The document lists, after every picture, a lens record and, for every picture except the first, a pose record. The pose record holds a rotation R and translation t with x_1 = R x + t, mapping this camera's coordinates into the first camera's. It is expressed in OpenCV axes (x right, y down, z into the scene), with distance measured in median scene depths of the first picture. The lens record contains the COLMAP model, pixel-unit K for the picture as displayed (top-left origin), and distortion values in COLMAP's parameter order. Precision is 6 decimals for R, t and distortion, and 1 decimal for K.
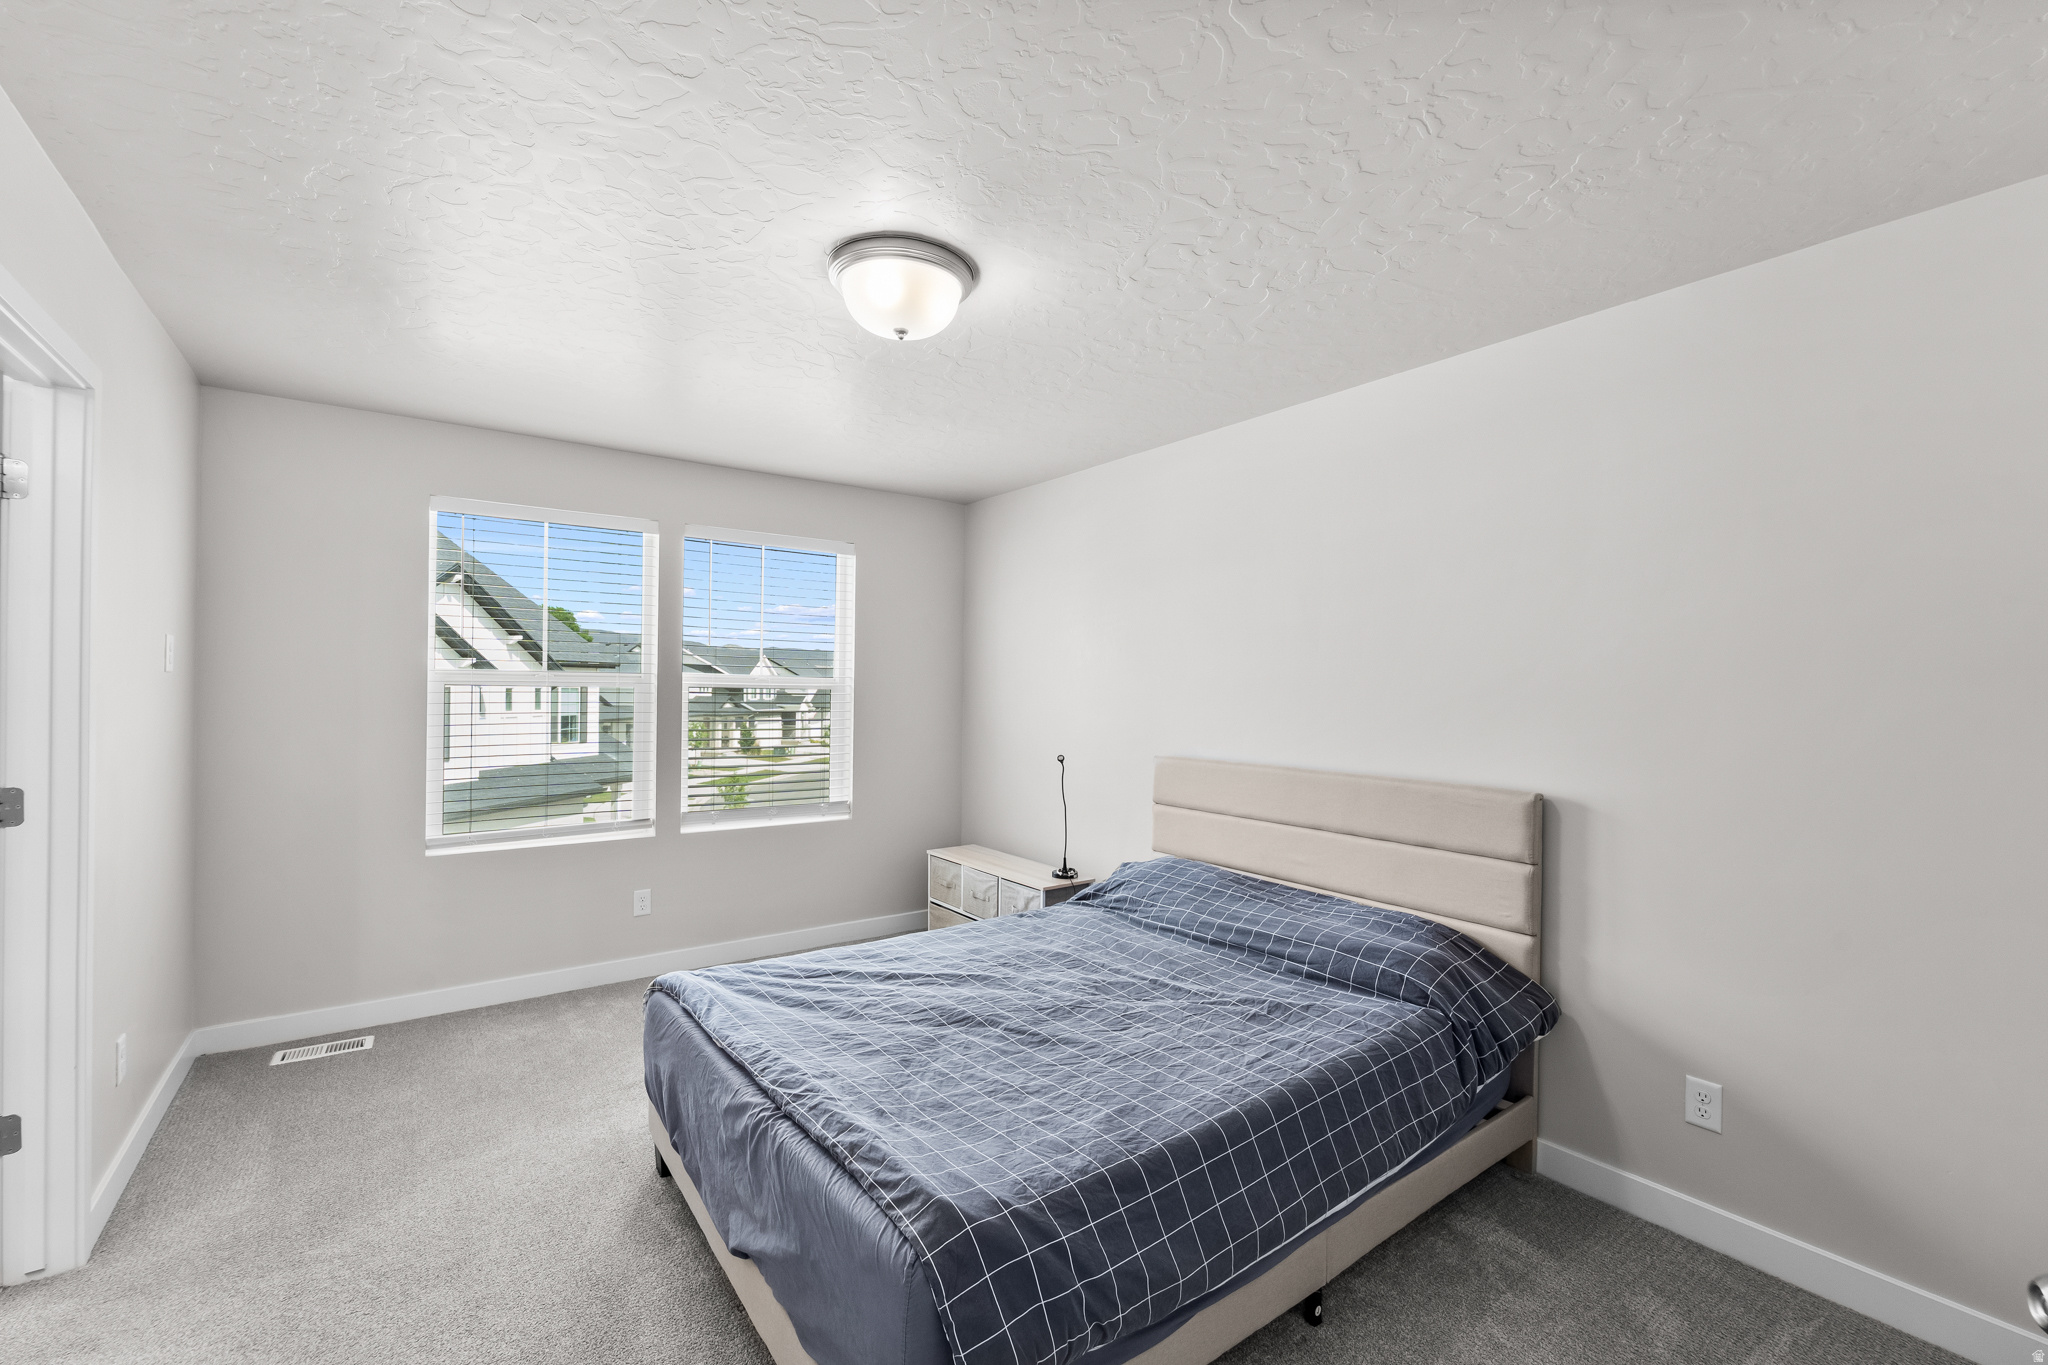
lens RADIAL K [[880.7, 0, 1035.1], [0, 880.7, 680.5], [0, 0, 1]] dist [0.001700, -0.000096]
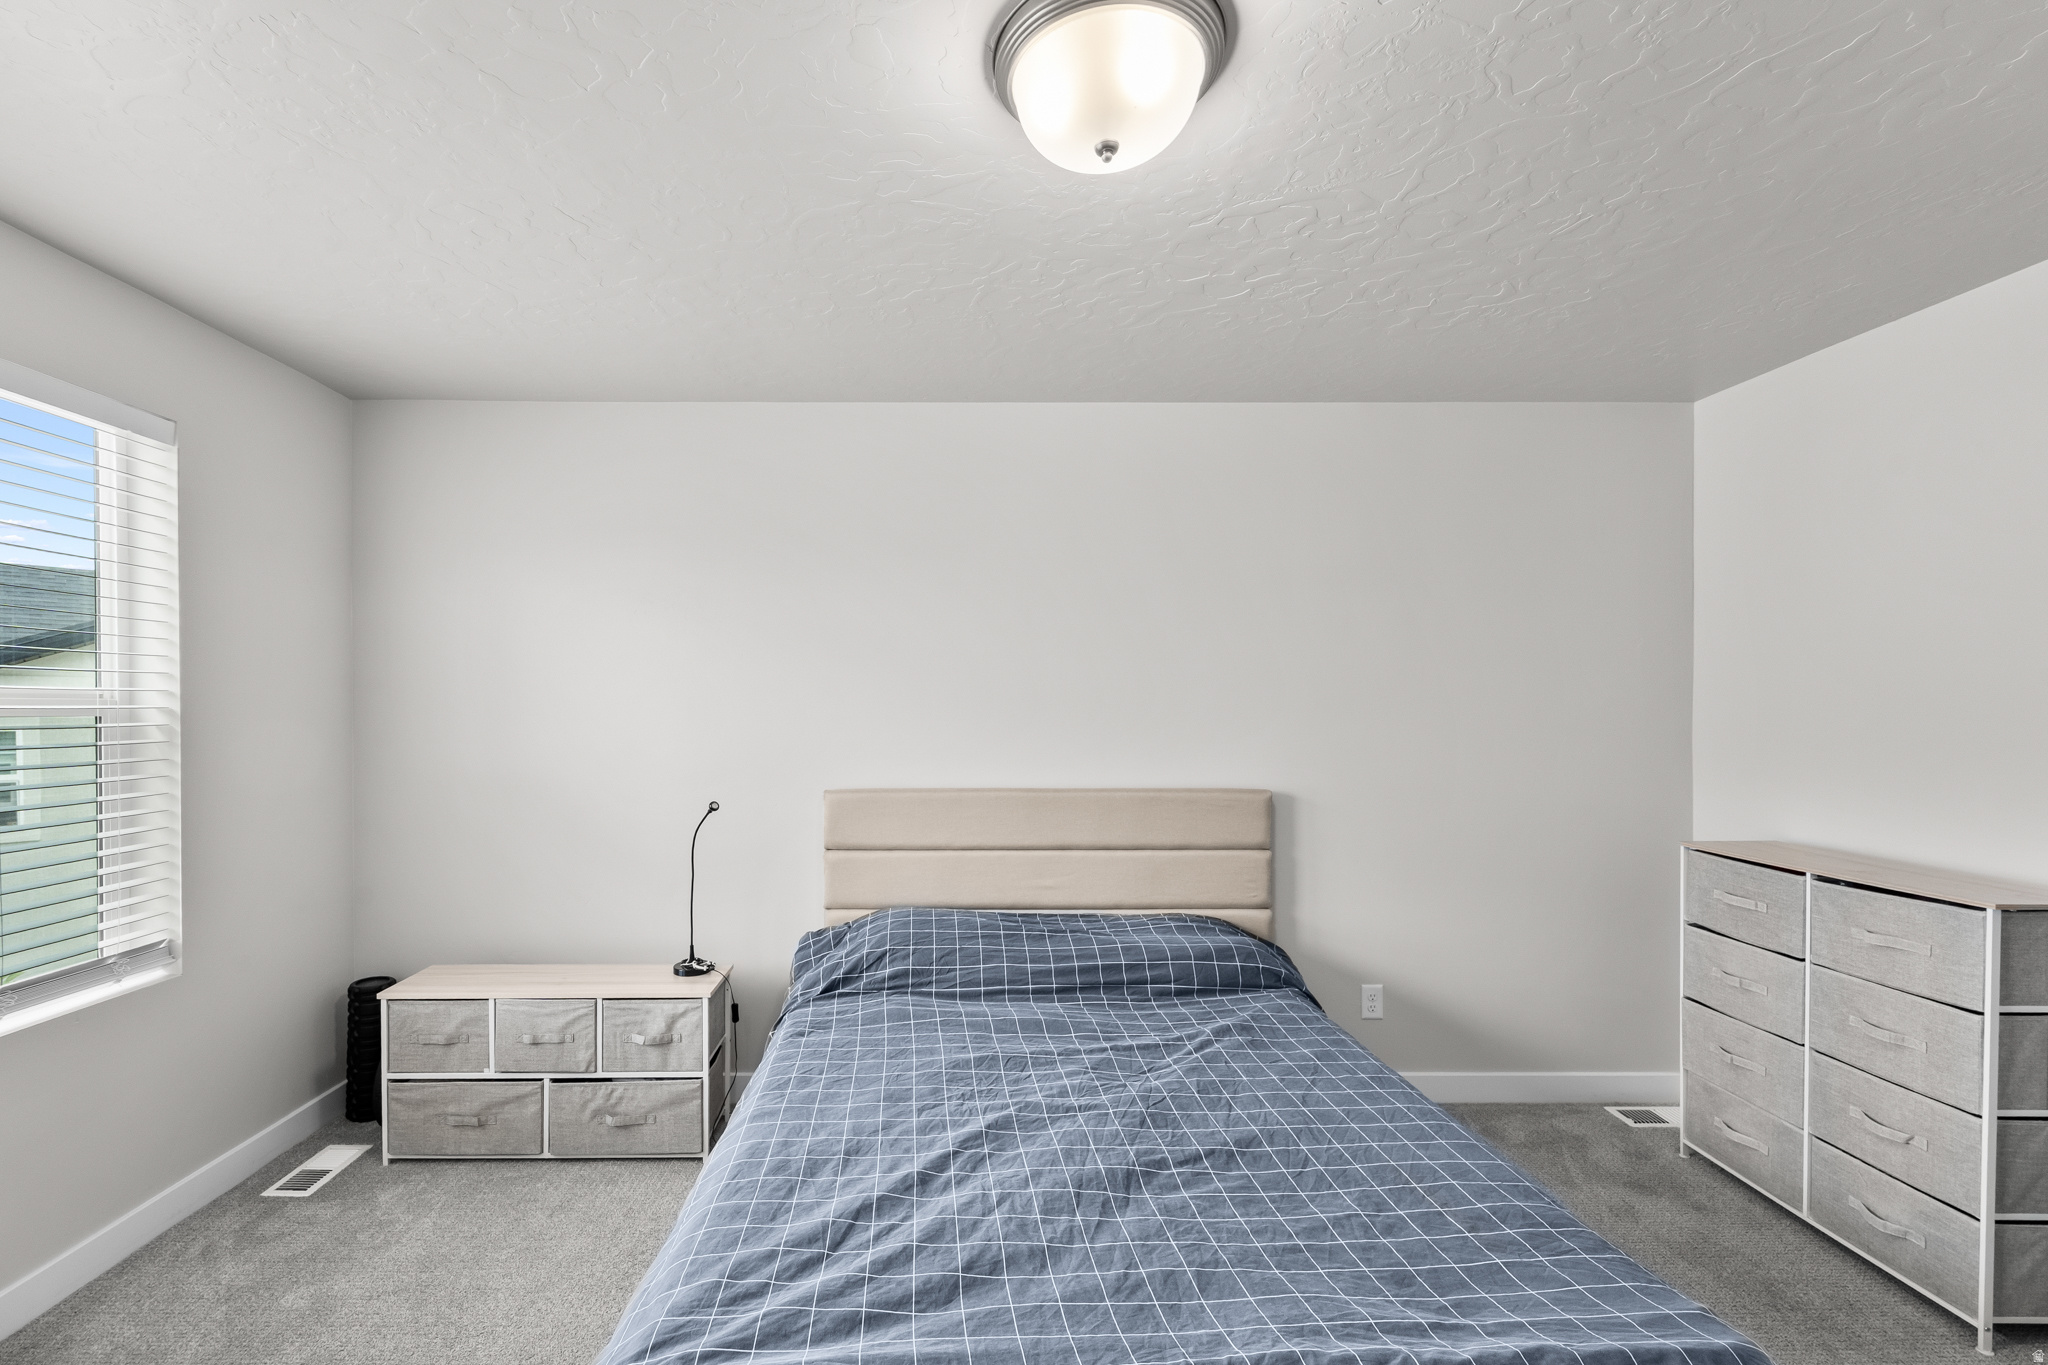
lens RADIAL K [[880.7, 0, 1007.3], [0, 880.7, 713.8], [0, 0, 1]] dist [0.001700, -0.000096]
pose [[0.580433, -0.016020, 0.814150, -0.585706], [0.001374, 0.999824, 0.018694, 0.000649], [-0.814307, -0.009732, 0.580353, 0.562497]]
